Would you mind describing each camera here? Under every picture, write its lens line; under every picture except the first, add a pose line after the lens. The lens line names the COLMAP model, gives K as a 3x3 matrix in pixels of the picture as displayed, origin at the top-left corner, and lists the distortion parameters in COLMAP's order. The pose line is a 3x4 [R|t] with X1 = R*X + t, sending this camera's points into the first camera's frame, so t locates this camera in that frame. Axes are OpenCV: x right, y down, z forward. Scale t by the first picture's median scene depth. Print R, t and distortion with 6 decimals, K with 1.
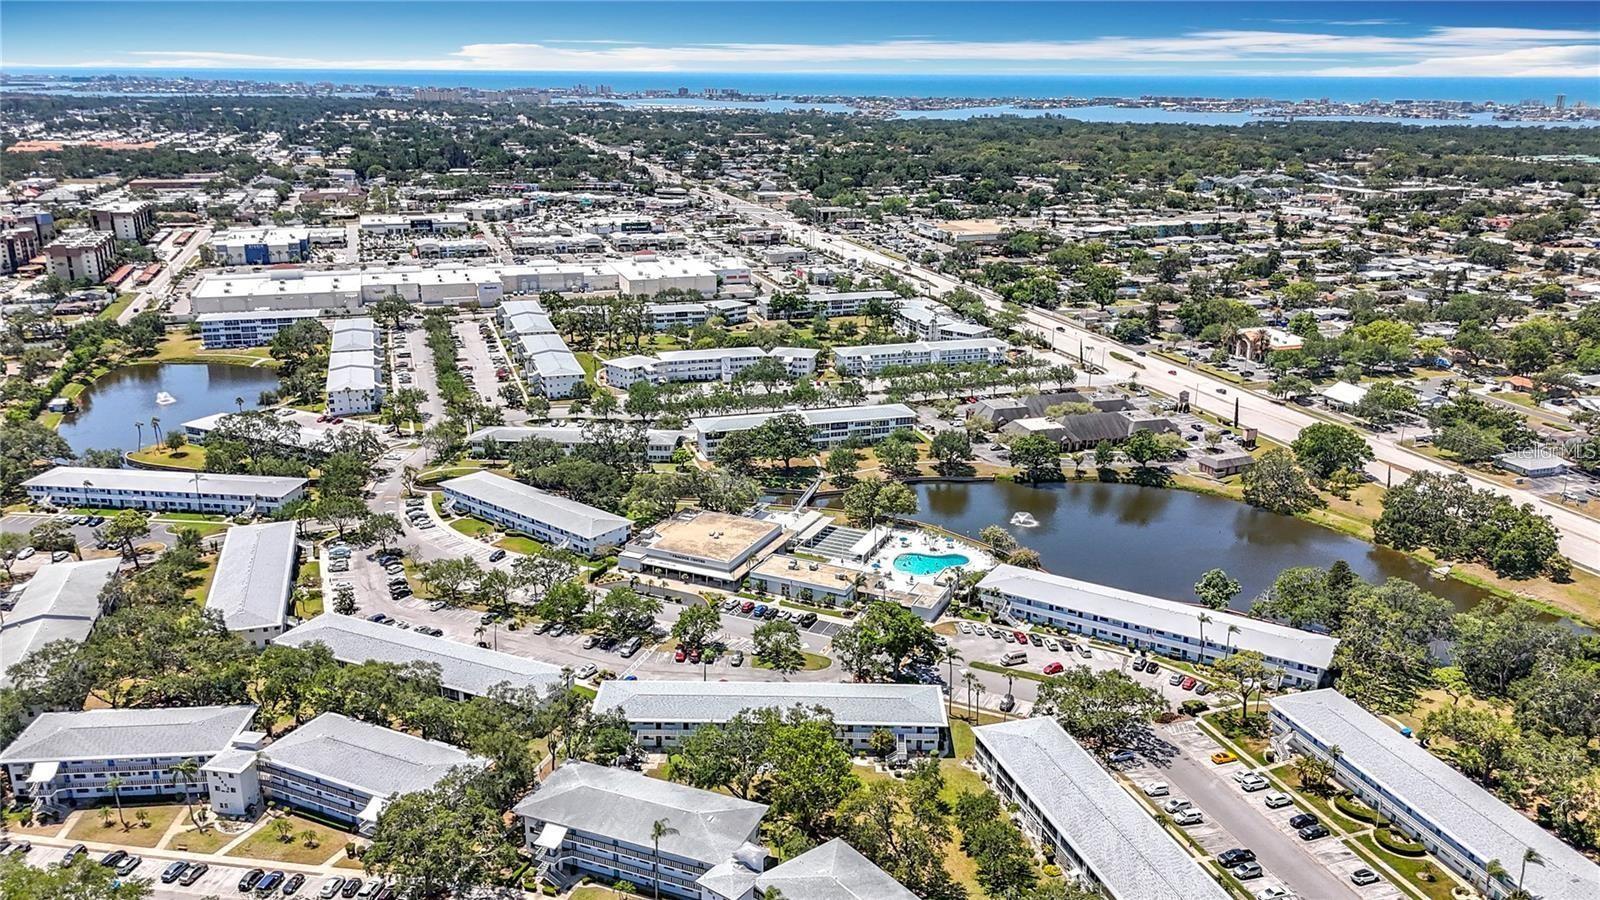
lens RADIAL K [[1185.6, 0, 830.4], [0, 1185.6, 455.0], [0, 0, 1]] dist [0.086073, -0.091521]
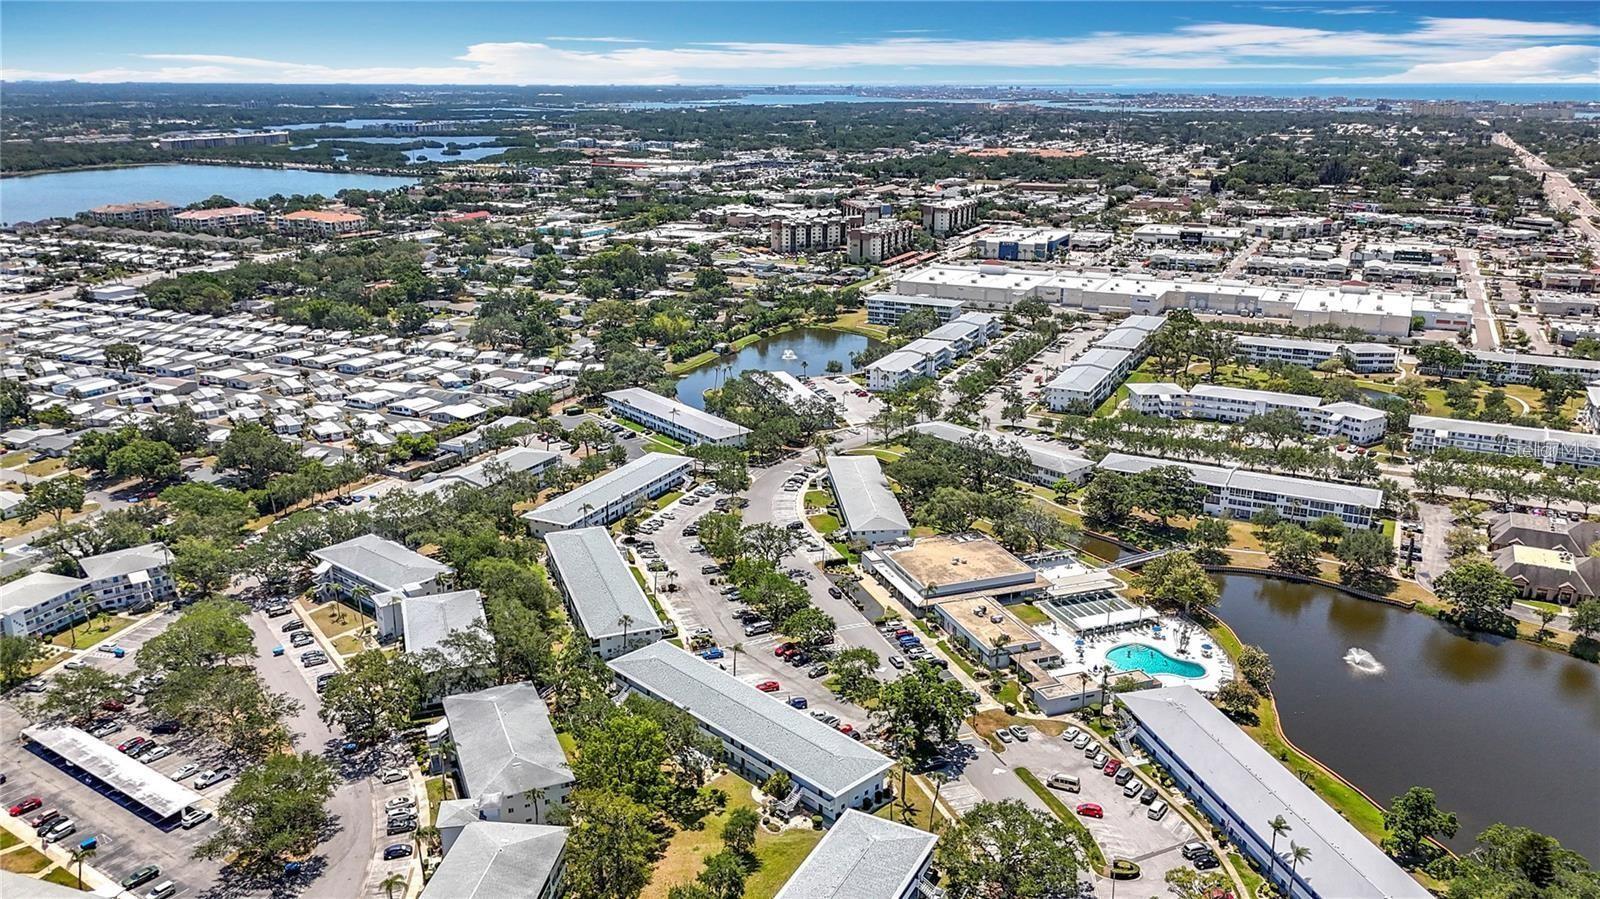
lens RADIAL K [[1185.6, 0, 830.4], [0, 1185.6, 454.5], [0, 0, 1]] dist [0.086073, -0.091521]
pose [[0.714827, 0.203097, -0.669159, 0.367025], [-0.210712, 0.974979, 0.070824, -0.050973], [0.666800, 0.090373, 0.739737, 0.171129]]
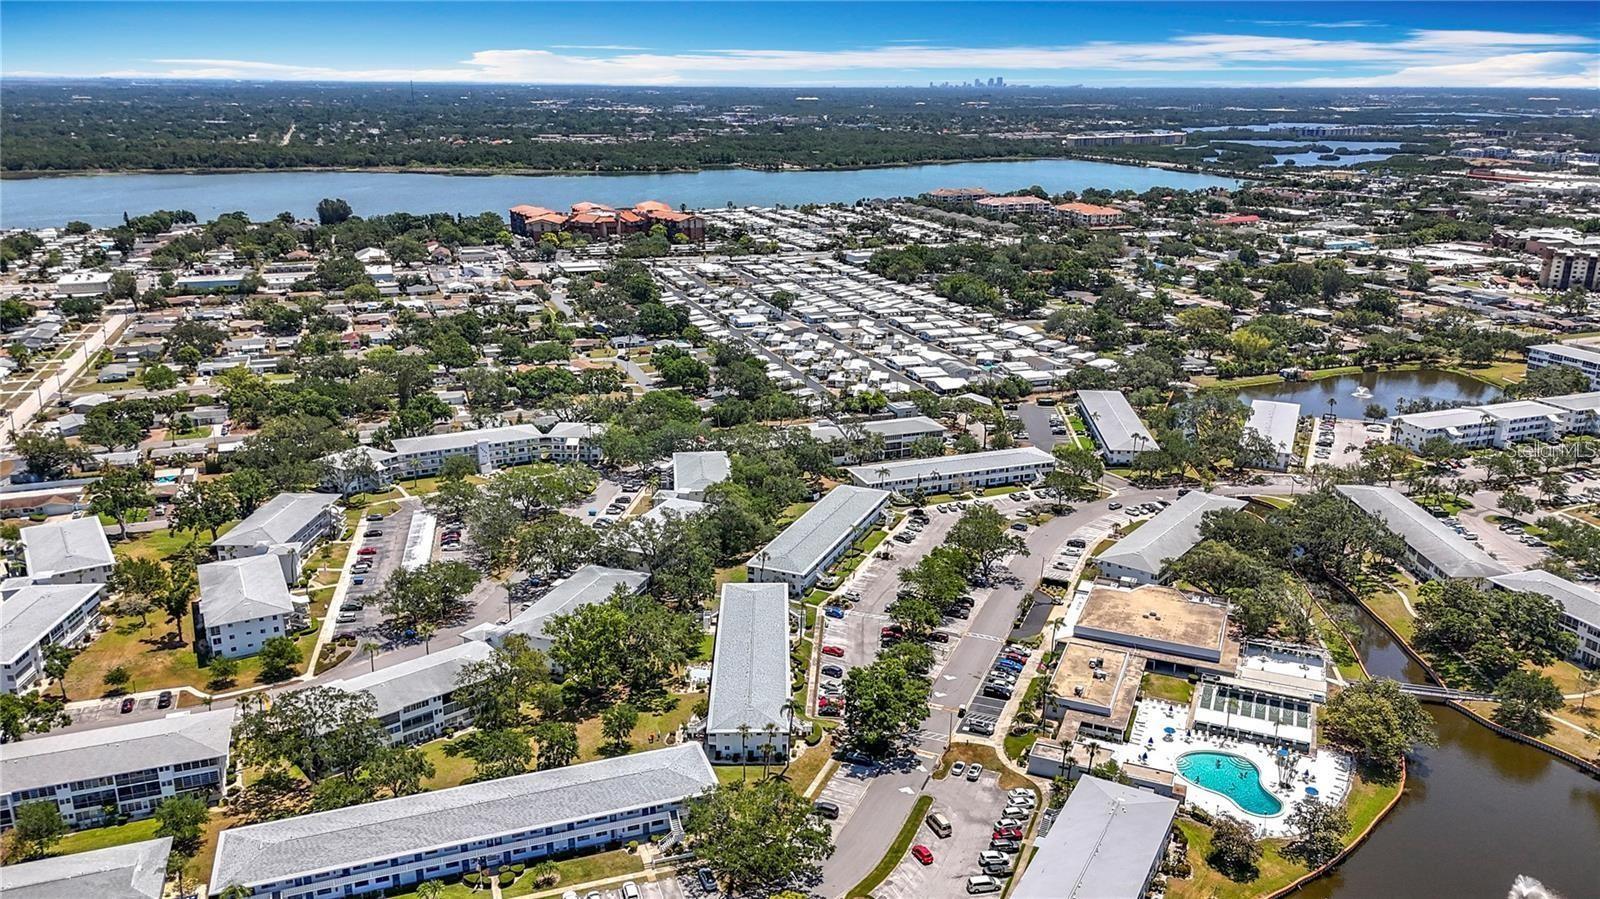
lens RADIAL K [[1185.6, 0, 830.4], [0, 1185.6, 454.5], [0, 0, 1]] dist [0.086073, -0.091521]
pose [[0.045901, 0.293368, -0.954897, 0.557252], [-0.313487, 0.911846, 0.265072, -0.159364], [0.948483, 0.287180, 0.133822, 0.507026]]
